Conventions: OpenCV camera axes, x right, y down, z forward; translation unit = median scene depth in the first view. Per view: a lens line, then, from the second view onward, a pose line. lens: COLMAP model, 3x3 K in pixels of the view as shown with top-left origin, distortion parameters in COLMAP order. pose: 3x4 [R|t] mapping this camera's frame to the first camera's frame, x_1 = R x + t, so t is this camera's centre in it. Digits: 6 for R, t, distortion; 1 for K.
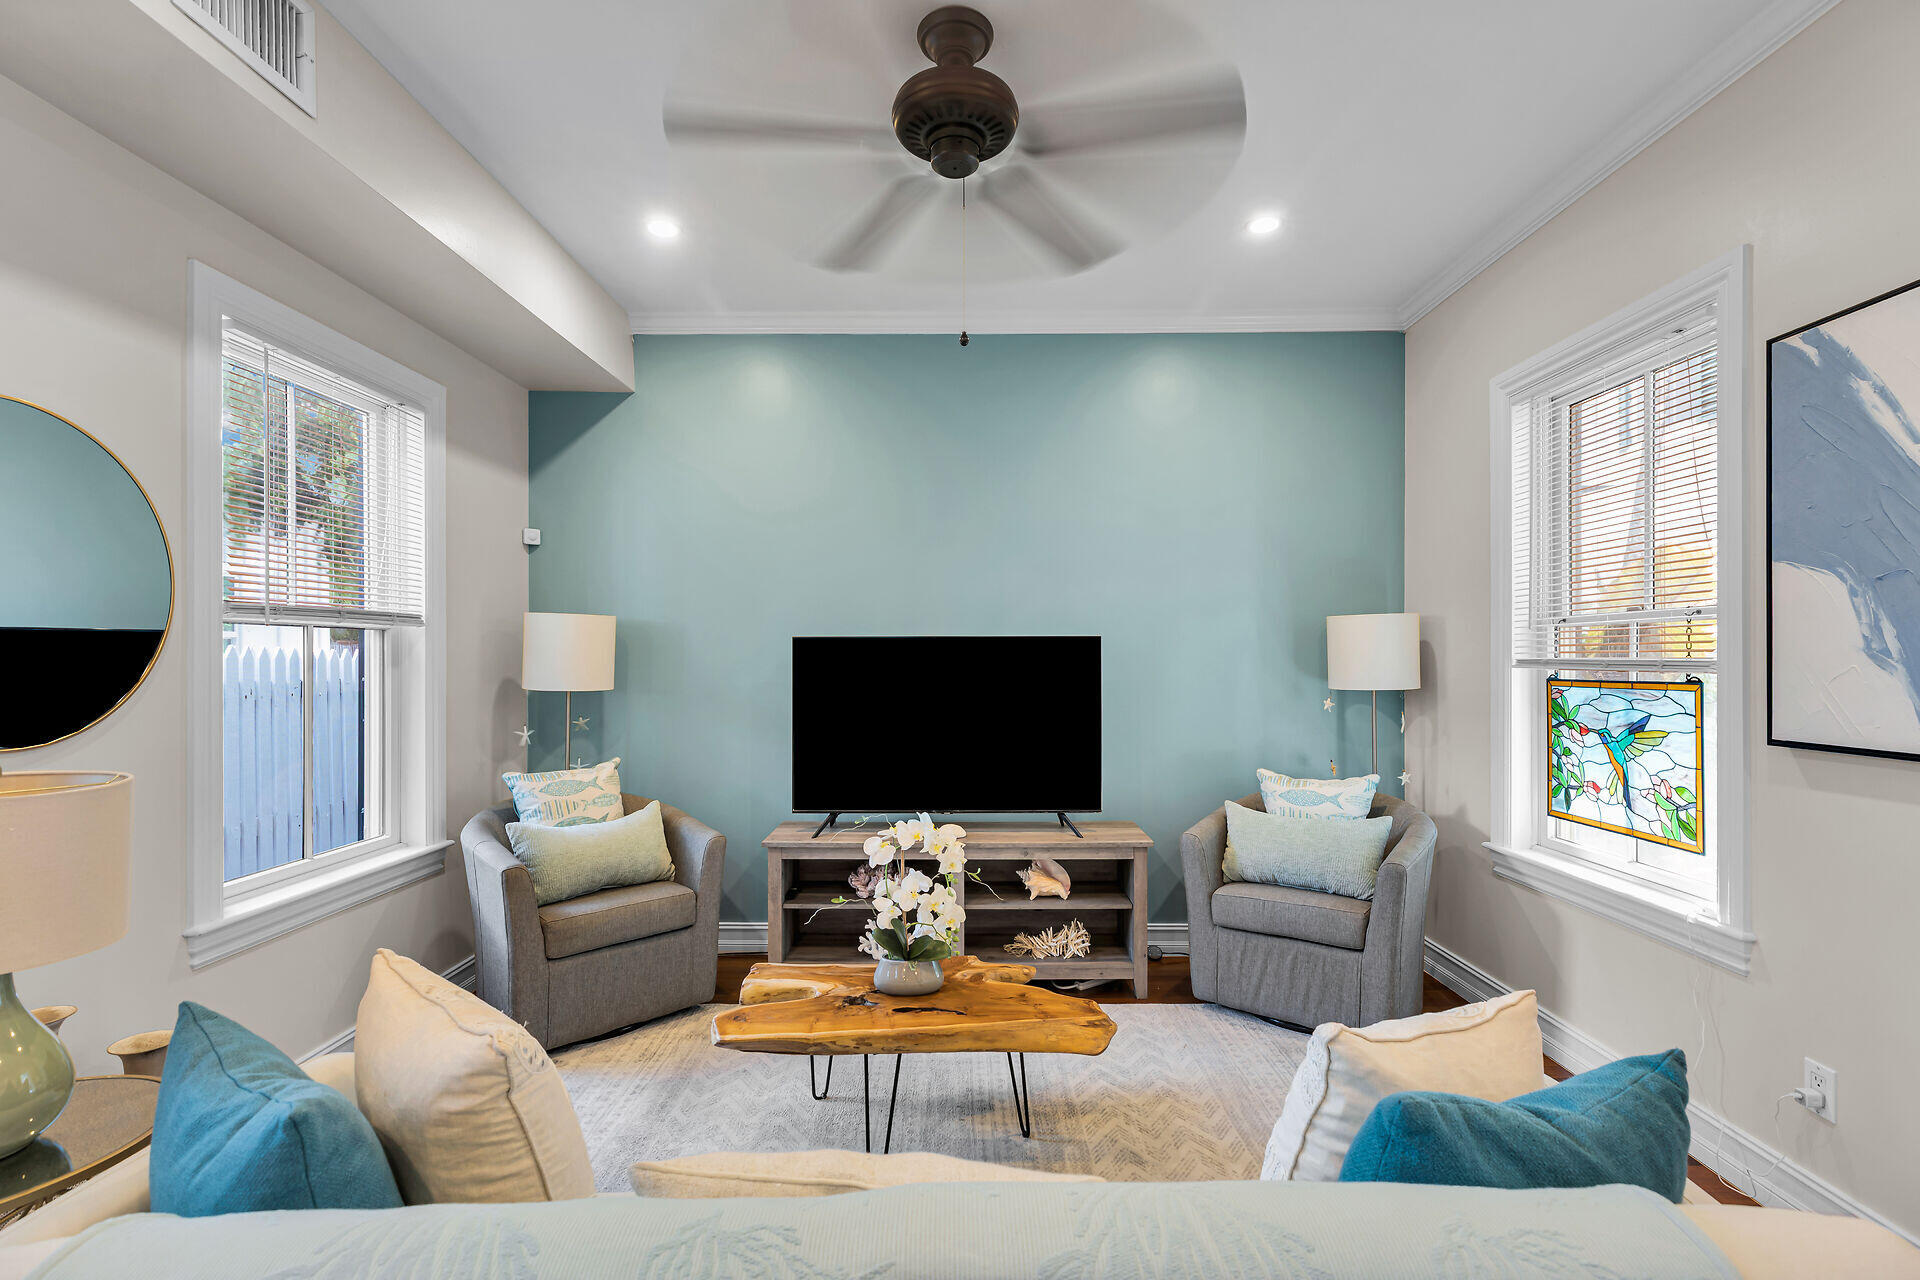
lens RADIAL K [[862.1, 0, 956.4], [0, 862.1, 657.9], [0, 0, 1]] dist [0.005163, 0.000324]
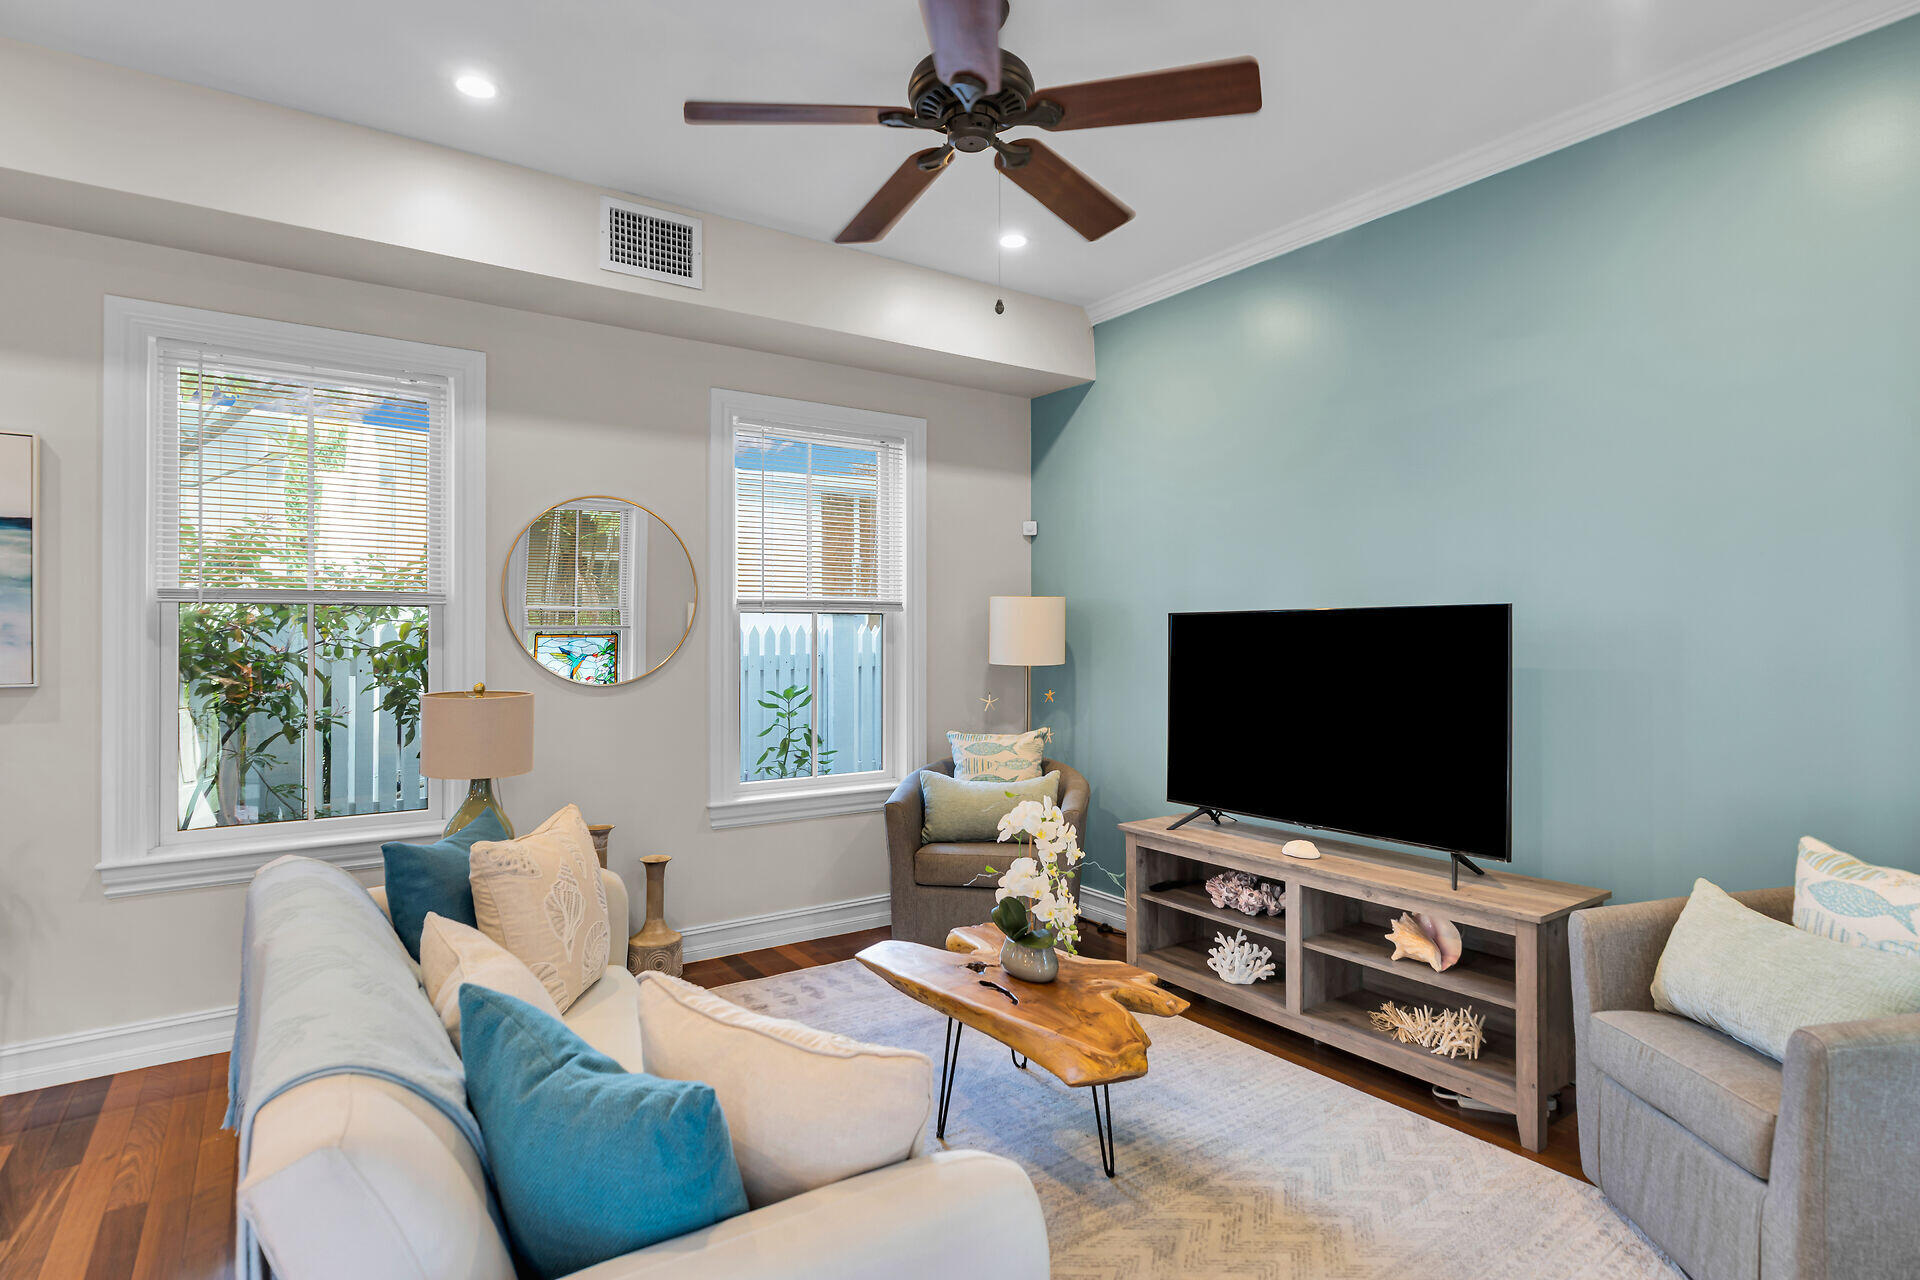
lens RADIAL K [[983.1, 0, 960.0], [0, 983.1, 640.0], [0, 0, 1]] dist [-0.000510, -0.000464]
pose [[0.581093, 0.002600, -0.813833, 0.642800], [-0.000822, 0.999996, 0.002607, 0.002469], [0.813837, -0.000846, 0.581093, 0.231667]]
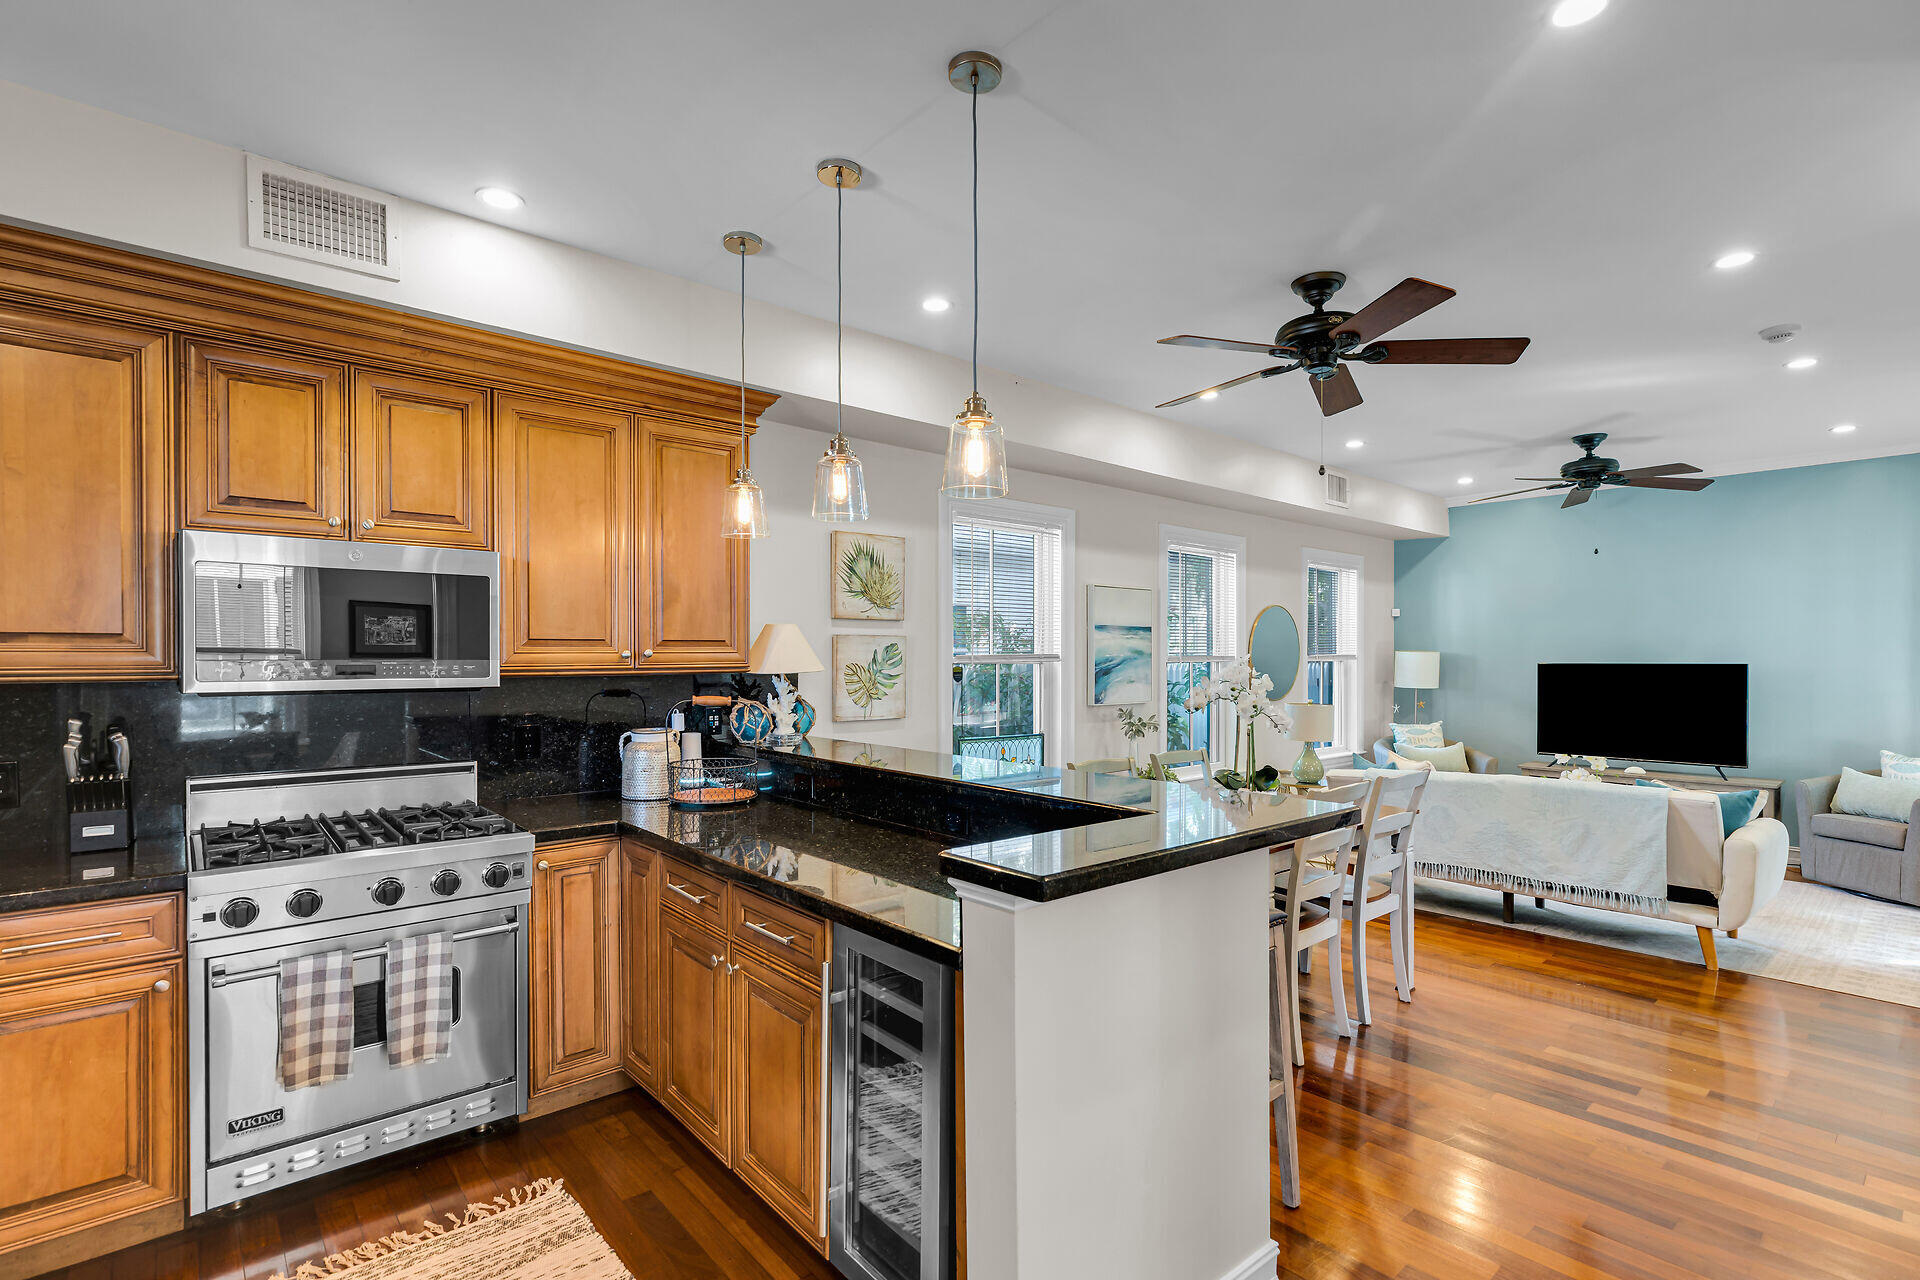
lens RADIAL K [[895.0, 0, 960.1], [0, 895.0, 660.0], [0, 0, 1]] dist [-0.002988, 0.000758]
pose [[0.665143, 0.002157, -0.746713, 0.524892], [-0.000744, 0.999997, 0.002227, -0.041709], [0.746716, -0.000926, 0.665142, -1.533128]]
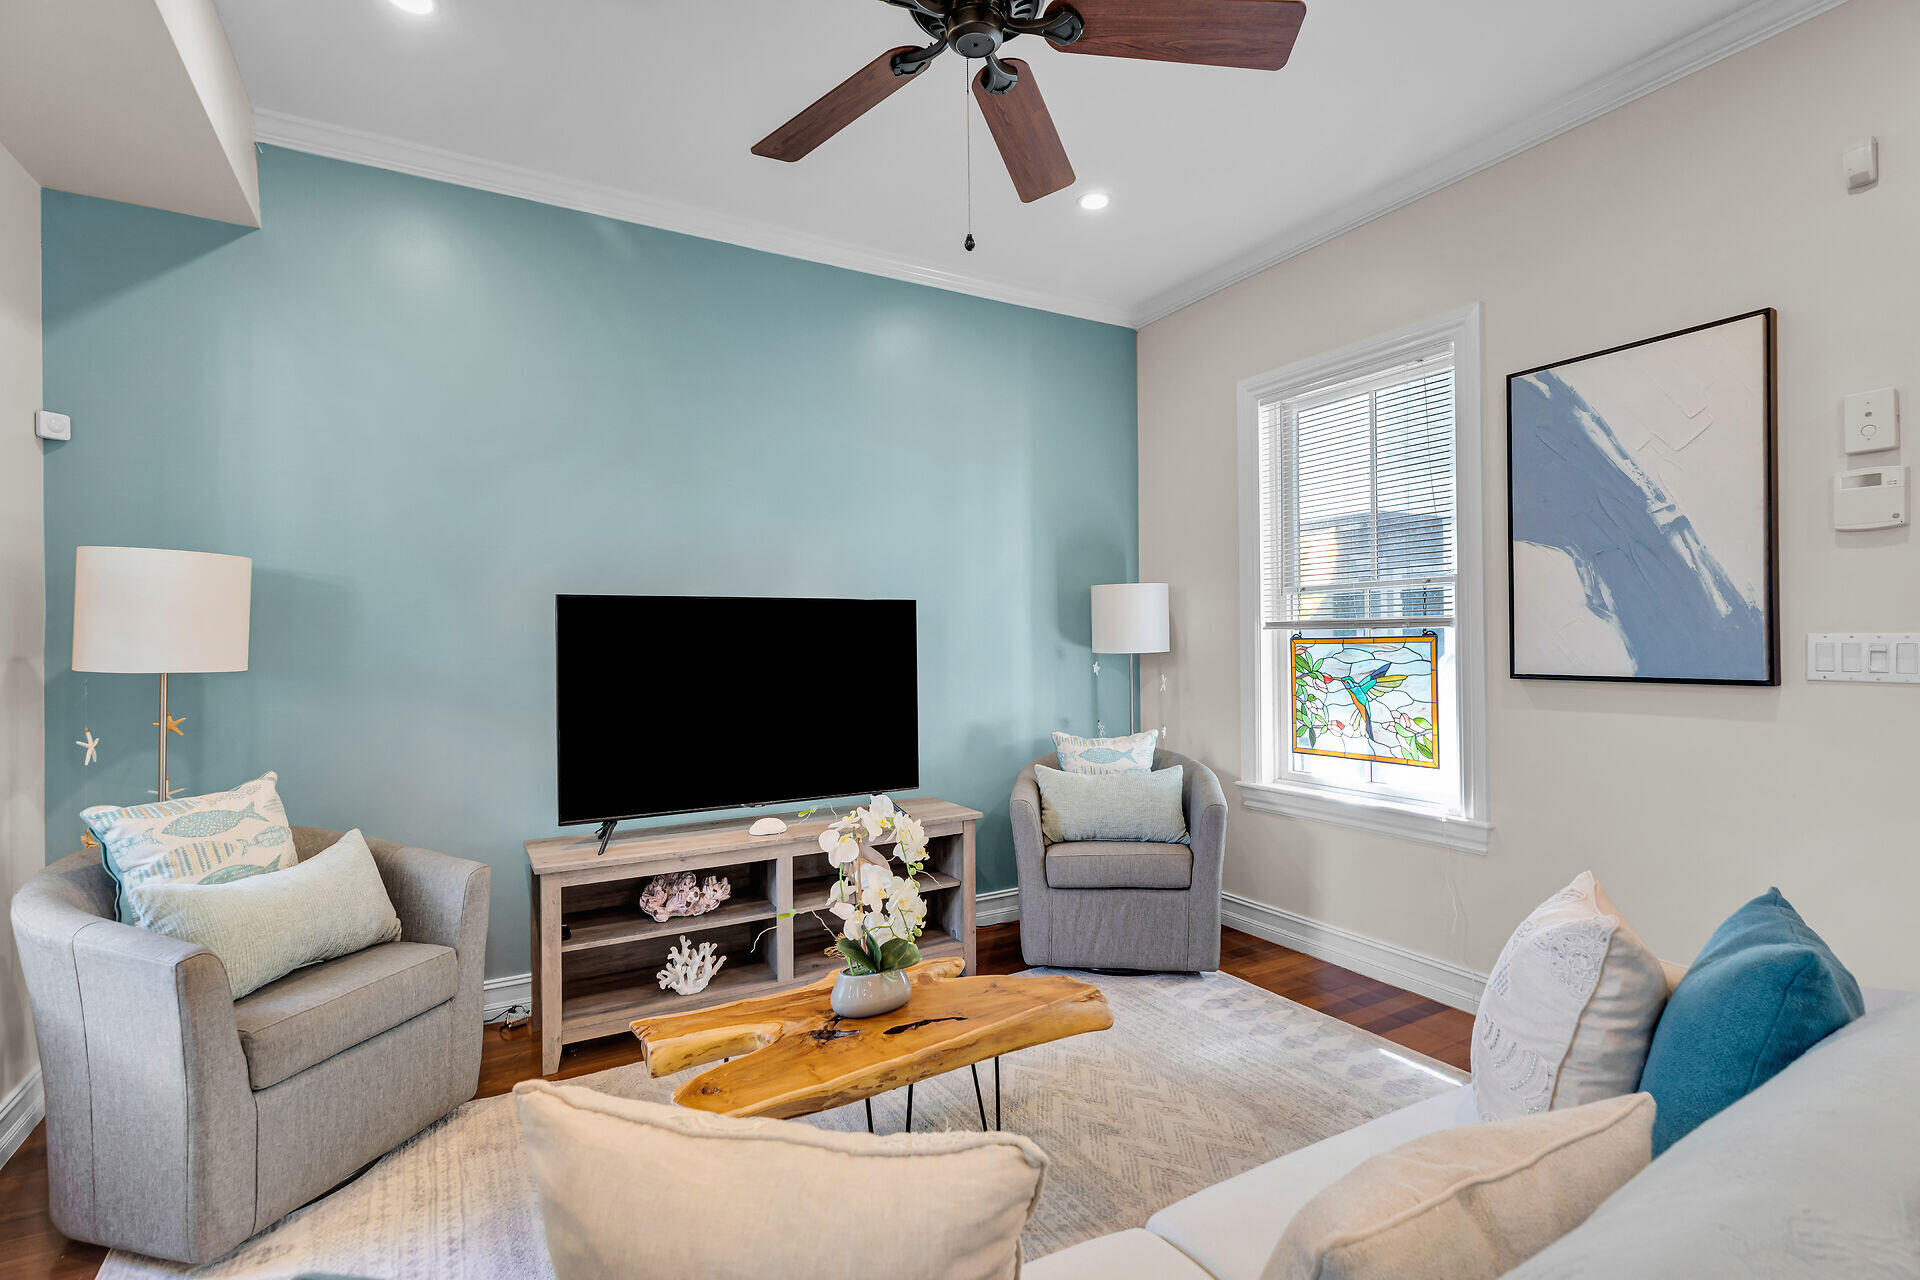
lens RADIAL K [[895.3, 0, 958.8], [0, 895.3, 639.8], [0, 0, 1]] dist [-0.002411, 0.000034]
pose [[0.862058, -0.007368, 0.506755, -0.335373], [0.009730, 0.999951, -0.002013, 0.024258], [-0.506716, 0.006666, 0.862088, 0.165627]]
